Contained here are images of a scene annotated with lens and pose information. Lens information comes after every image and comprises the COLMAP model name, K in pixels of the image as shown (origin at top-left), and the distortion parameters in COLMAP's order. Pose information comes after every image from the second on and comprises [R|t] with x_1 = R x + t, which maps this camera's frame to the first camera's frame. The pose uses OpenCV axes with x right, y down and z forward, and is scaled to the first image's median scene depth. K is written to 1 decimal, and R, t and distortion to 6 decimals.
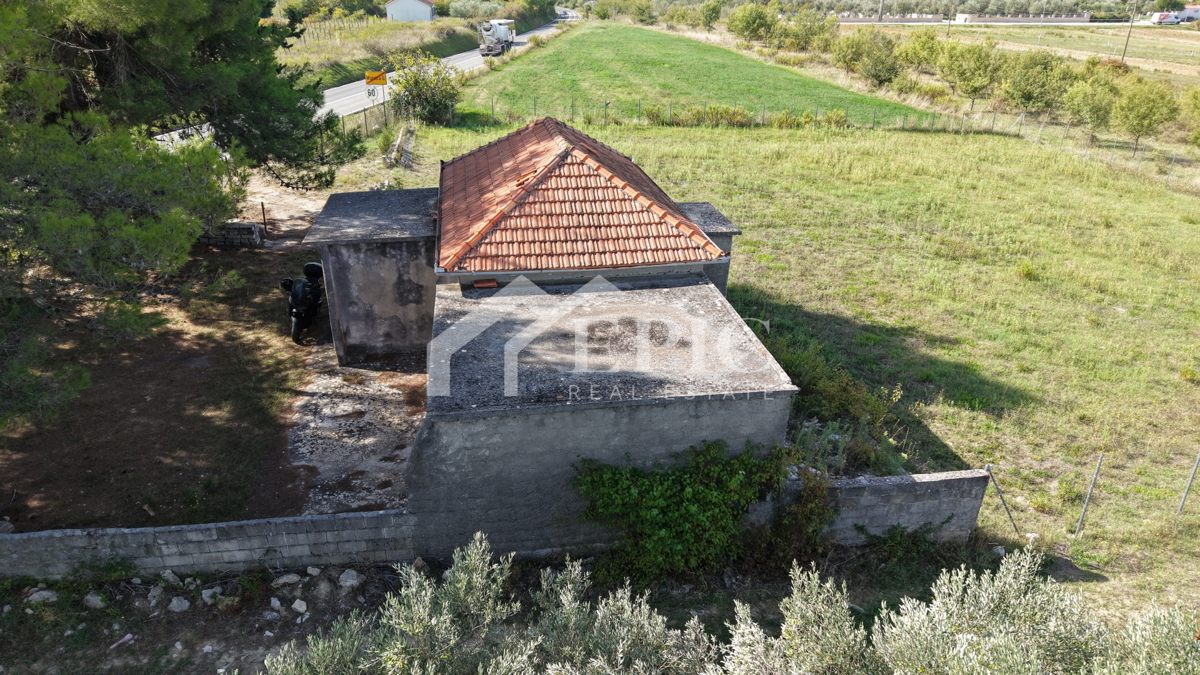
lens RADIAL K [[804.4, 0, 600.0], [0, 804.4, 337.5], [0, 0, 1]] dist [0.020660, -0.020404]
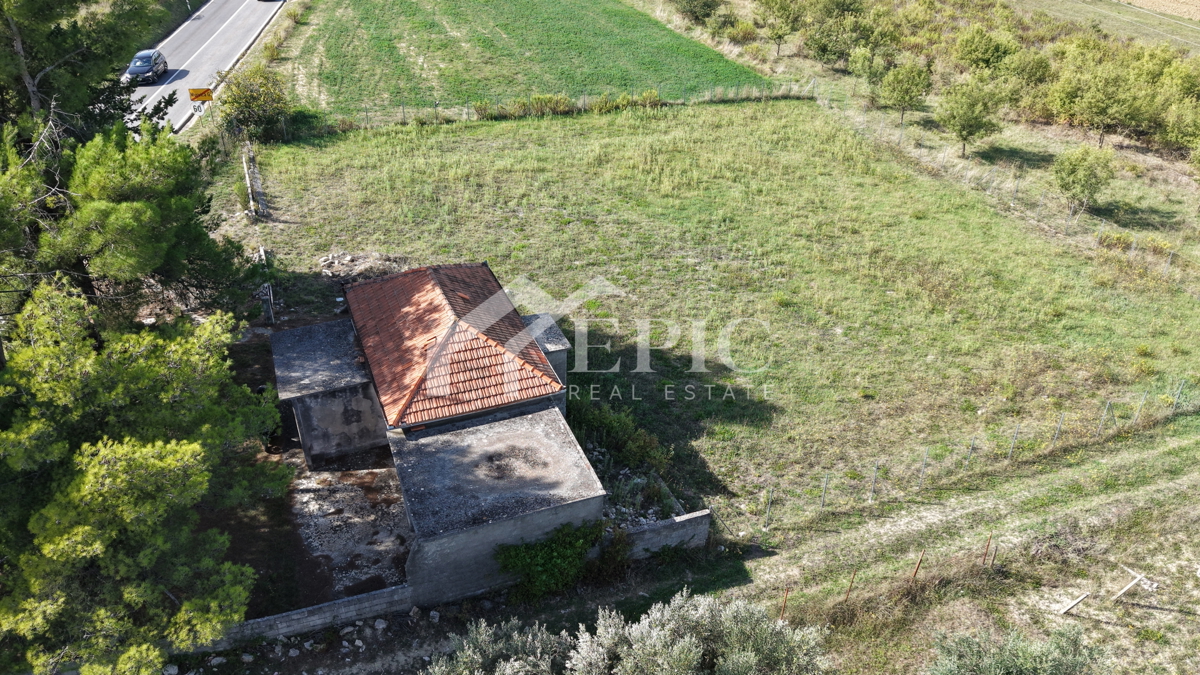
lens RADIAL K [[941.3, 0, 599.6], [0, 941.3, 324.1], [0, 0, 1]] dist [0.101695, -0.205450]
pose [[0.979030, -0.104662, 0.174777, -0.065212], [0.082909, 0.988374, 0.127448, -0.327040], [-0.186084, -0.110284, 0.976325, -0.611699]]
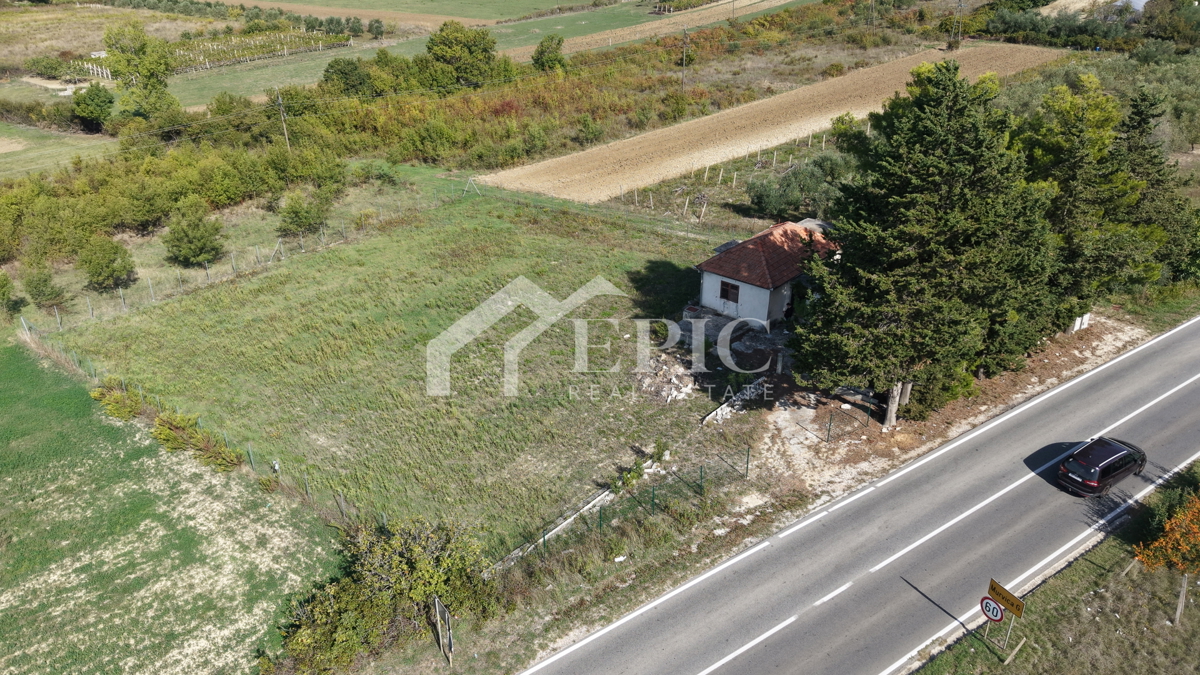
lens RADIAL K [[892.4, 0, 600.0], [0, 892.4, 337.5], [0, 0, 1]] dist [0.009612, -0.002766]
pose [[-0.656188, -0.337436, 0.674948, -1.505921], [0.312205, 0.692899, 0.649938, -1.776287], [-0.686983, 0.637203, -0.349323, 2.216823]]
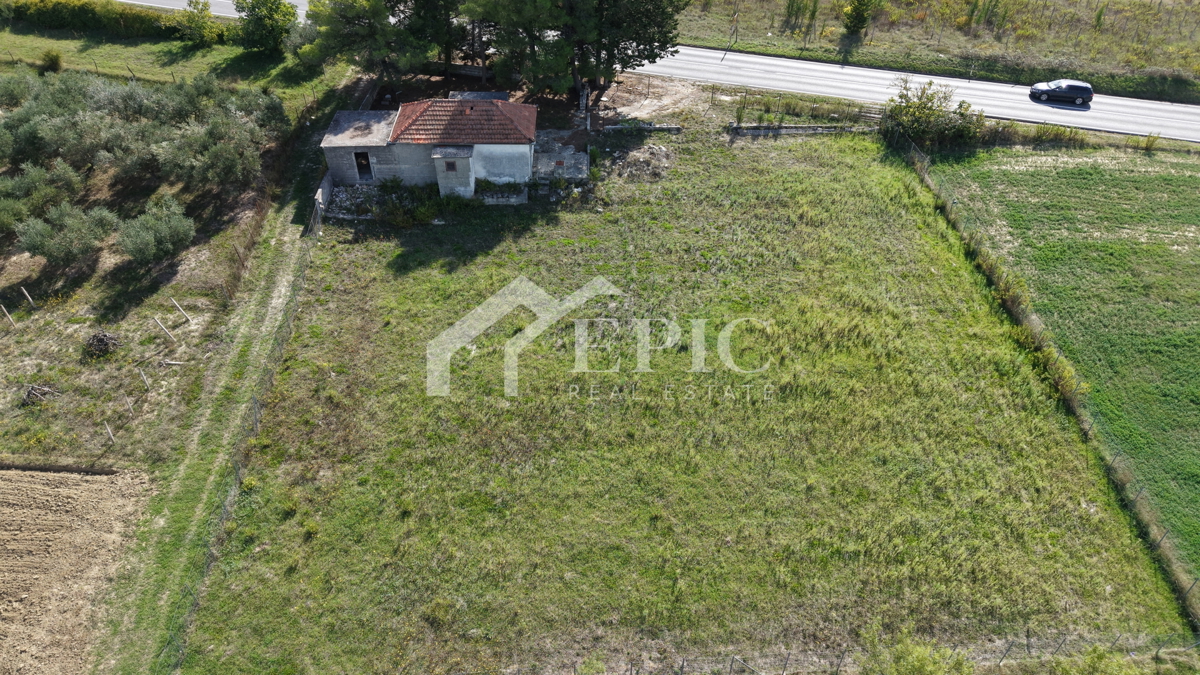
lens RADIAL K [[804.4, 0, 600.0], [0, 804.4, 337.5], [0, 0, 1]] dist [0.020660, -0.020404]
pose [[-0.139332, 0.636479, -0.758605, 2.140278], [-0.415634, 0.657741, 0.628192, -1.408263], [0.898797, 0.402829, 0.172898, 1.060410]]
